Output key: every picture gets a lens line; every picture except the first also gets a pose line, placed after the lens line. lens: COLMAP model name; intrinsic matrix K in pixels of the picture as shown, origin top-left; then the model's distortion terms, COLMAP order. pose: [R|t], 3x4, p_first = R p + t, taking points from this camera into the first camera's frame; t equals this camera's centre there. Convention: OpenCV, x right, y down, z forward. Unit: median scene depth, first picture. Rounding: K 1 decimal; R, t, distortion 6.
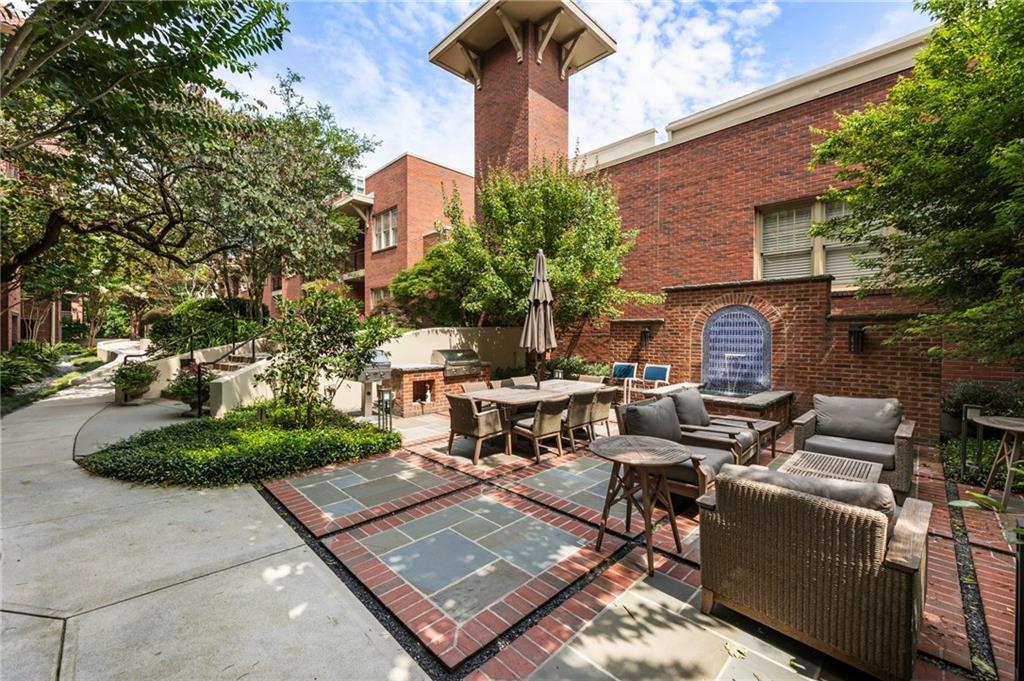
lens RADIAL K [[412.0, 0, 512.0], [0, 412.0, 340.5], [0, 0, 1]] dist [0.000062, 0.000120]
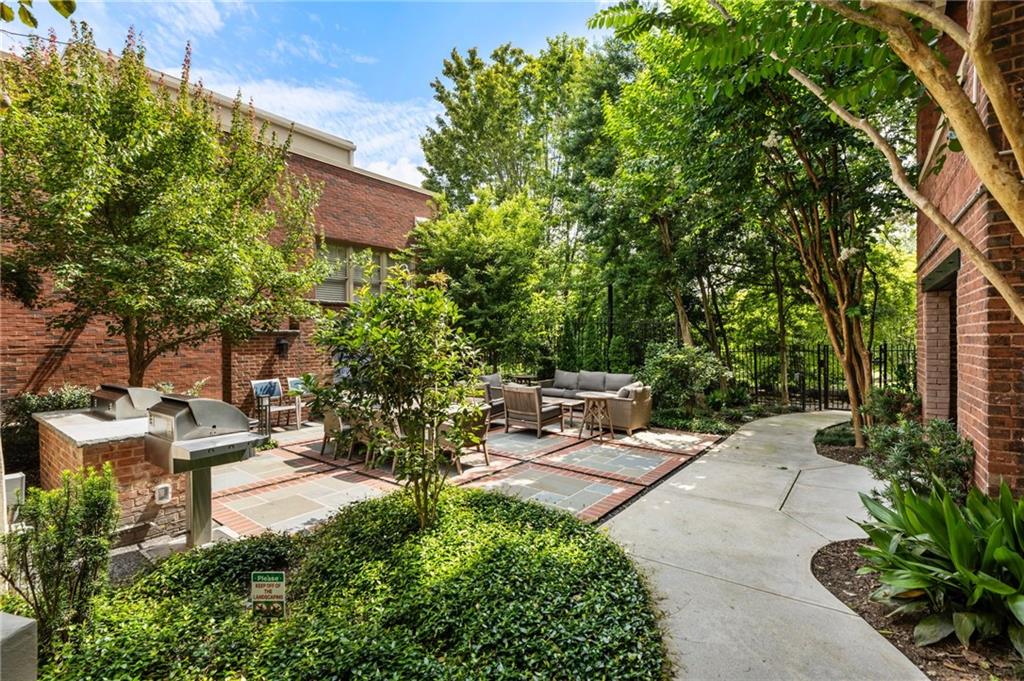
lens RADIAL K [[453.9, 0, 512.0], [0, 453.9, 340.5], [0, 0, 1]] dist [-0.000299, -0.000040]
pose [[-0.122285, -0.007094, 0.992470, -1.064569], [0.023077, 0.999684, 0.009989, -0.038083], [-0.992227, 0.024125, -0.122083, 0.874885]]
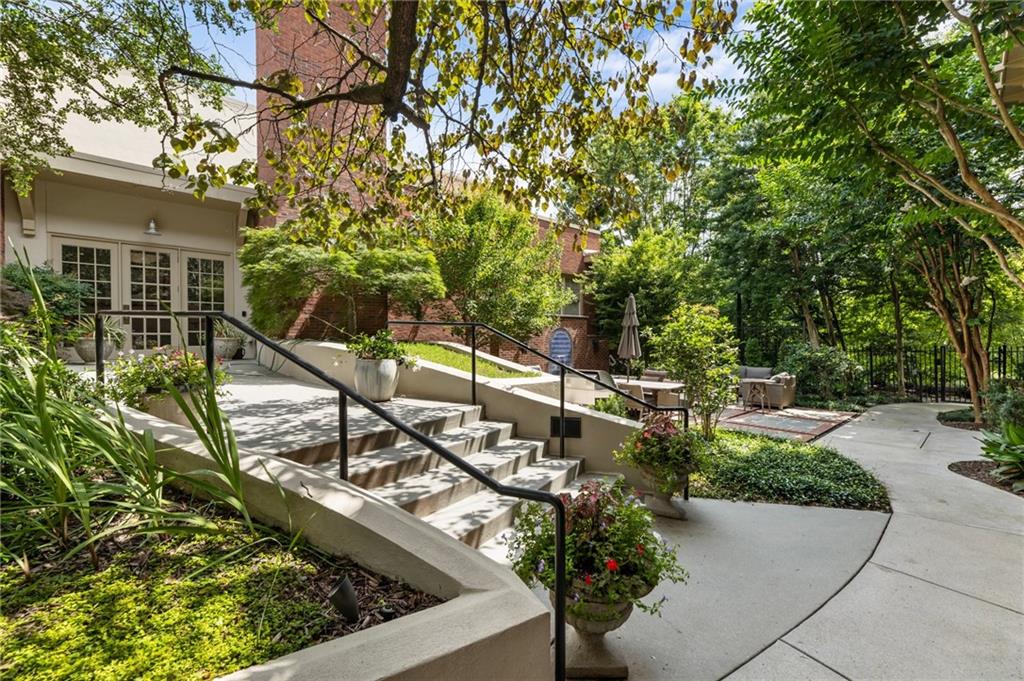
lens RADIAL K [[412.0, 0, 512.0], [0, 412.0, 340.5], [0, 0, 1]] dist [0.000062, 0.000120]
pose [[0.068069, -0.006595, 0.997659, -1.533364], [0.022278, 0.999739, 0.005089, -0.056998], [-0.997432, 0.021879, 0.068198, 1.343686]]
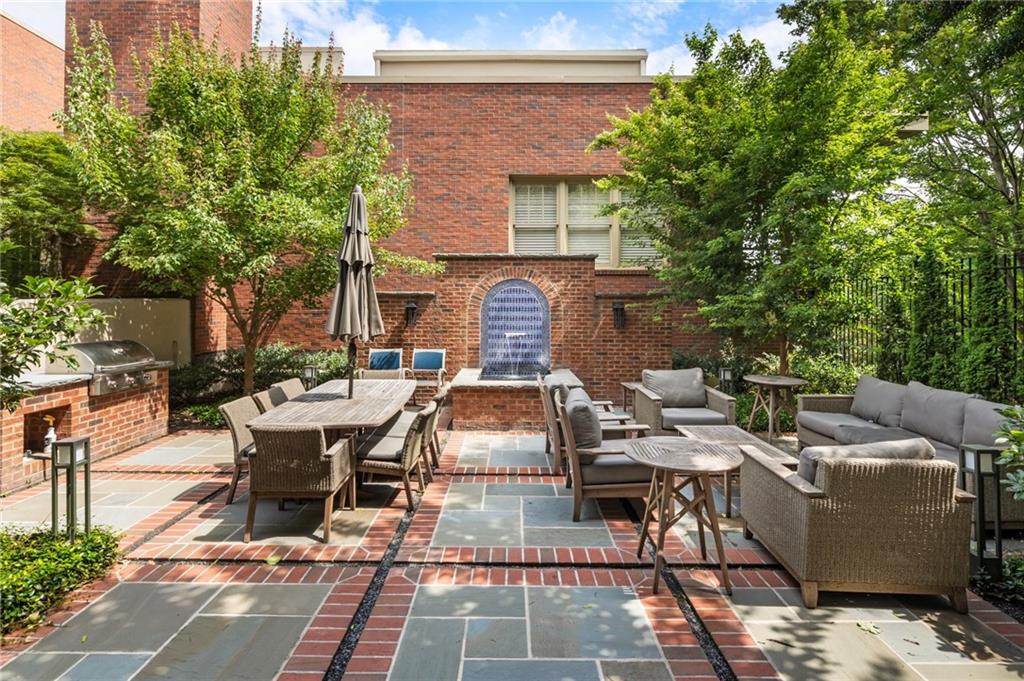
lens RADIAL K [[519.6, 0, 508.3], [0, 519.6, 299.6], [0, 0, 1]] dist [-0.000921, -0.000738]
pose [[0.707533, 0.010597, 0.706601, -0.349293], [0.010745, 0.999611, -0.025751, -0.013904], [-0.706599, 0.025813, 0.707143, 0.241342]]
